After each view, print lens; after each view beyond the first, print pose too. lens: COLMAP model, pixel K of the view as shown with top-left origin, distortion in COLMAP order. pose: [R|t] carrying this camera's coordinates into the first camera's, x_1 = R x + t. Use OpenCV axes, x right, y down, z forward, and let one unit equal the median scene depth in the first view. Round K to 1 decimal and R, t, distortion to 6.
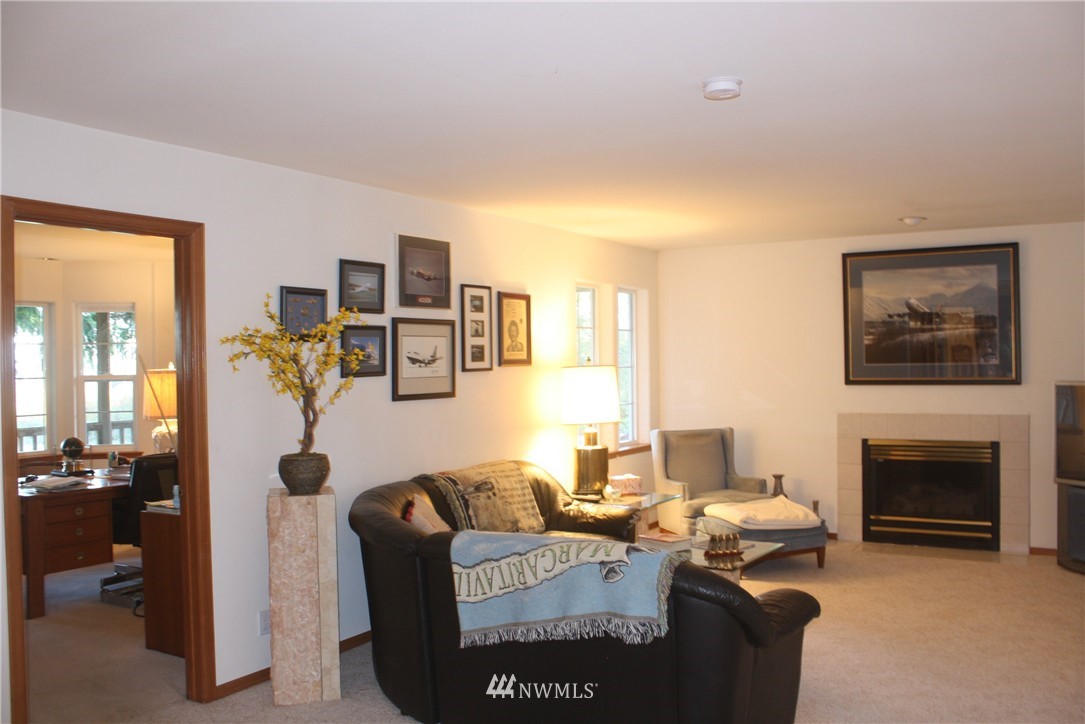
lens RADIAL K [[908.5, 0, 552.9], [0, 908.5, 360.2], [0, 0, 1]] dist [-0.163180, 0.141043]
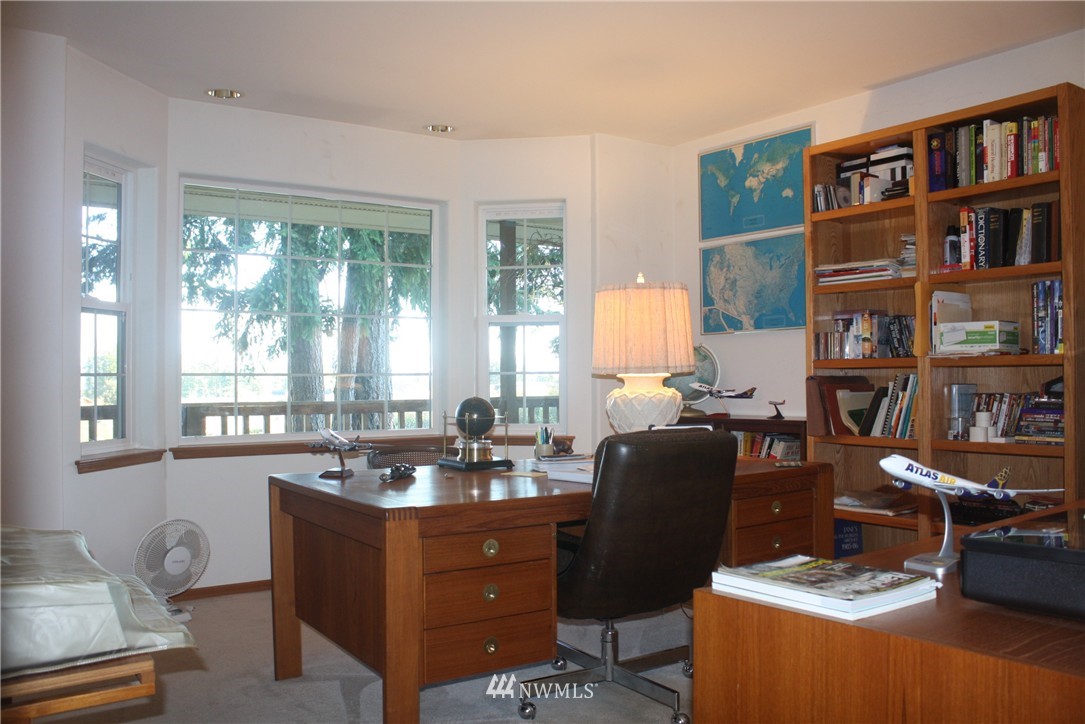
lens RADIAL K [[908.5, 0, 542.0], [0, 908.5, 365.8], [0, 0, 1]] dist [-0.163180, 0.141043]
pose [[0.916100, 0.011240, -0.400792, -0.279271], [-0.011490, 0.999932, 0.001781, 0.064746], [0.400785, 0.002974, 0.916167, 0.489439]]
